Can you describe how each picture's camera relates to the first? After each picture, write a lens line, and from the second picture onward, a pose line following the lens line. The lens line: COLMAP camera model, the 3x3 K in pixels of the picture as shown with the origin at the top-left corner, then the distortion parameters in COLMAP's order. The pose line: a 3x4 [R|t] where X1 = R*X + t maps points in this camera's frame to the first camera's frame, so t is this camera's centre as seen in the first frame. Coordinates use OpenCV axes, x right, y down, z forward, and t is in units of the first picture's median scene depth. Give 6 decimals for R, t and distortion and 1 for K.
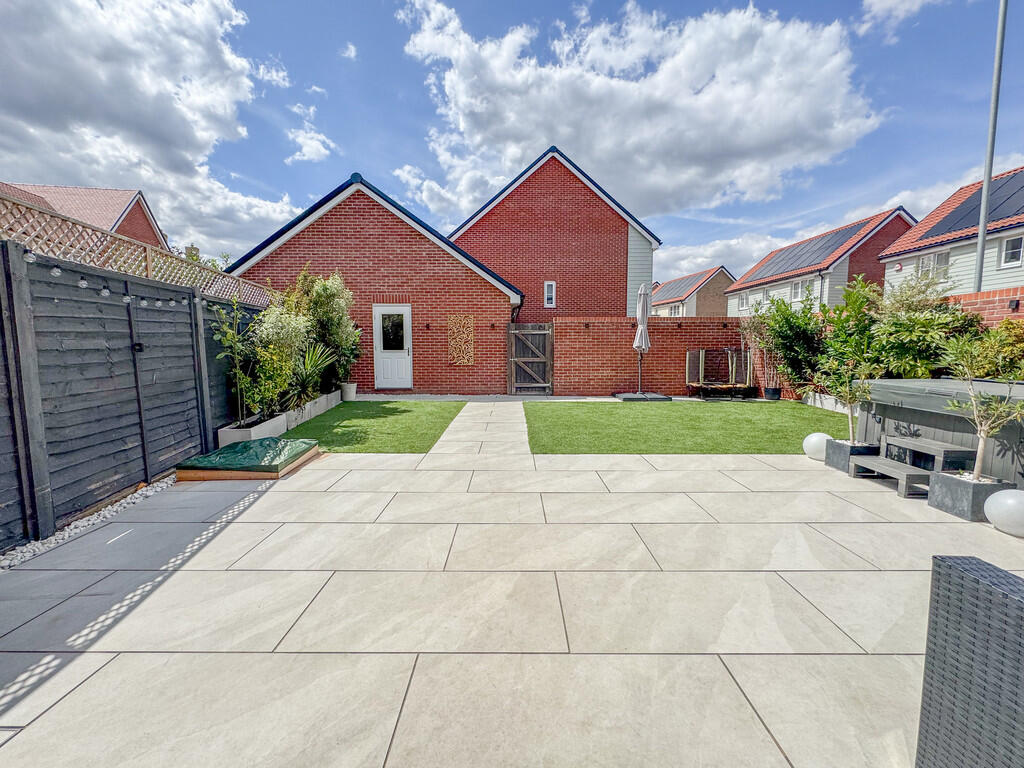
lens RADIAL K [[410.5, 0, 512.0], [0, 410.5, 384.0], [0, 0, 1]] dist [-0.001140, -0.000136]
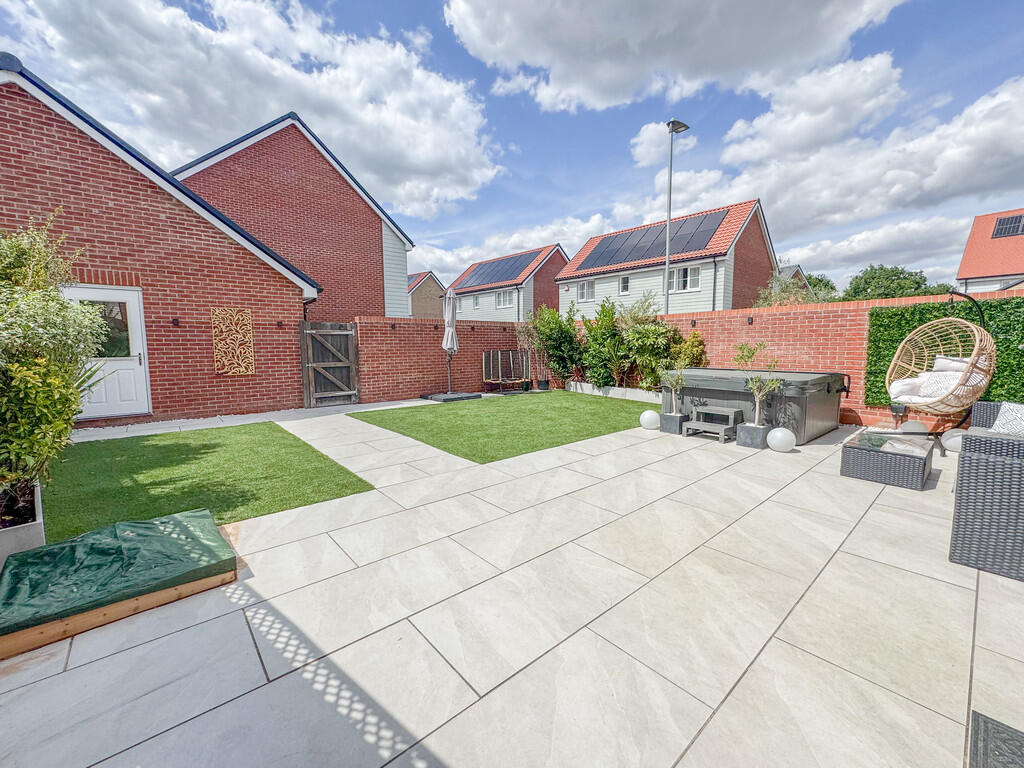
lens RADIAL K [[416.3, 0, 512.0], [0, 416.3, 384.0], [0, 0, 1]] dist [-0.002116, 0.000183]
pose [[0.755386, -0.066658, 0.651881, -0.266009], [0.064247, 0.997553, 0.027556, -0.020442], [-0.652123, 0.021066, 0.757821, 0.106334]]
